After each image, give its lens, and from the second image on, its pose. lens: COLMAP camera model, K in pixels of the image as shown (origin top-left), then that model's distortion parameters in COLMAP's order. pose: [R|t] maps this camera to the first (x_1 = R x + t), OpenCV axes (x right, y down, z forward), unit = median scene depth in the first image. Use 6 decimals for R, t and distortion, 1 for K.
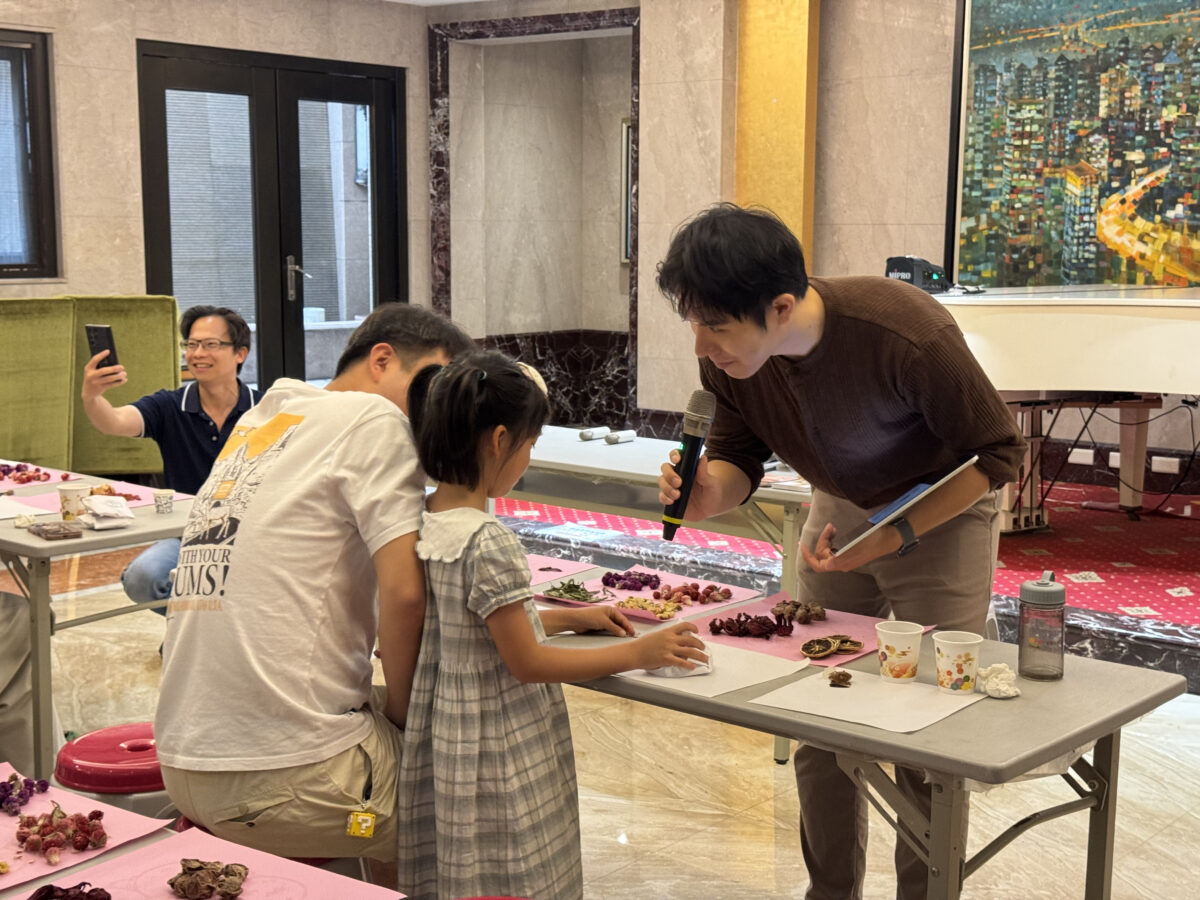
lens RADIAL K [[1691.9, 0, 600.0], [0, 1691.9, 450.0], [0, 0, 1]] dist [0.198705, -0.469117]
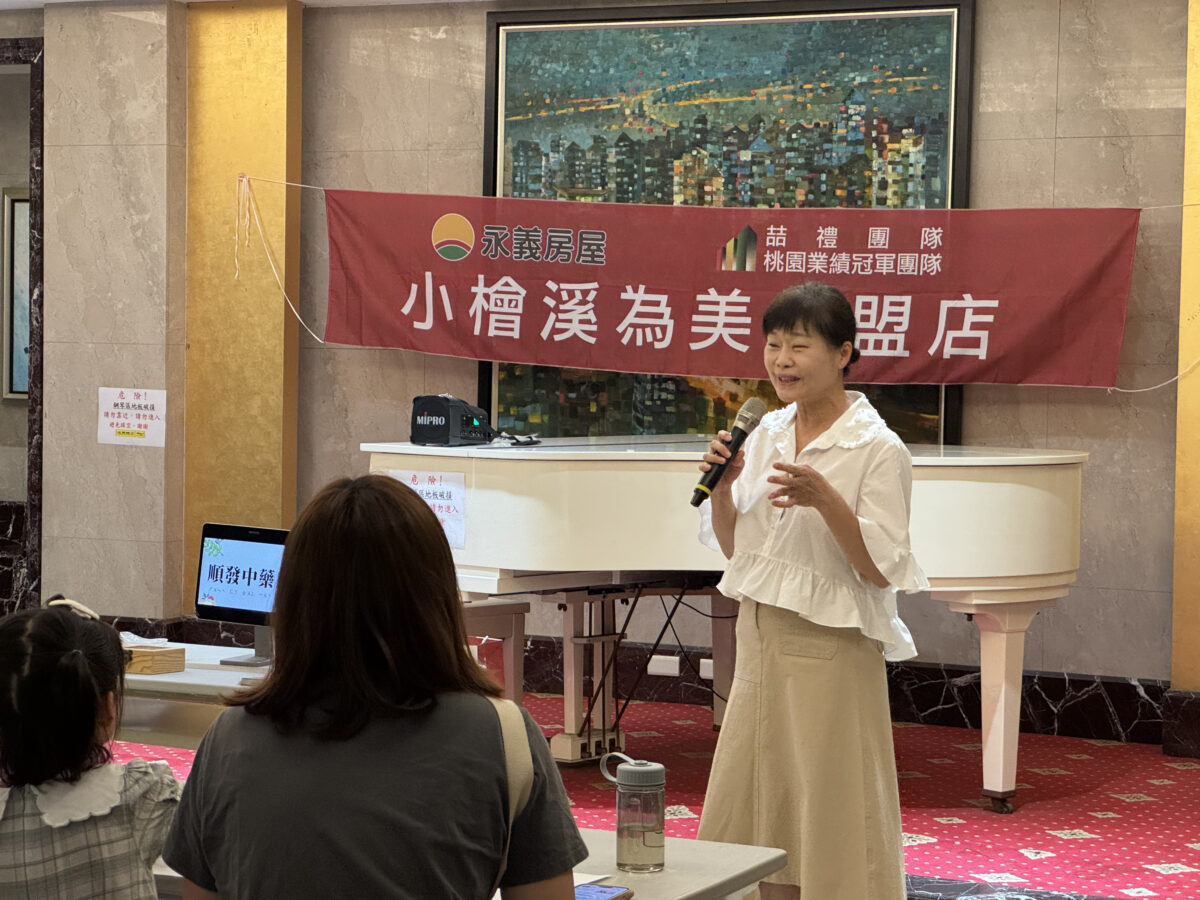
lens RADIAL K [[2731.4, 0, 600.0], [0, 2731.4, 450.0], [0, 0, 1]] dist [-0.372598, 10.139483]
pose [[0.968104, -0.000123, 0.250547, -0.042518], [0.022841, 0.995879, -0.087765, 0.014372], [-0.249504, 0.090688, 0.964118, -0.141691]]
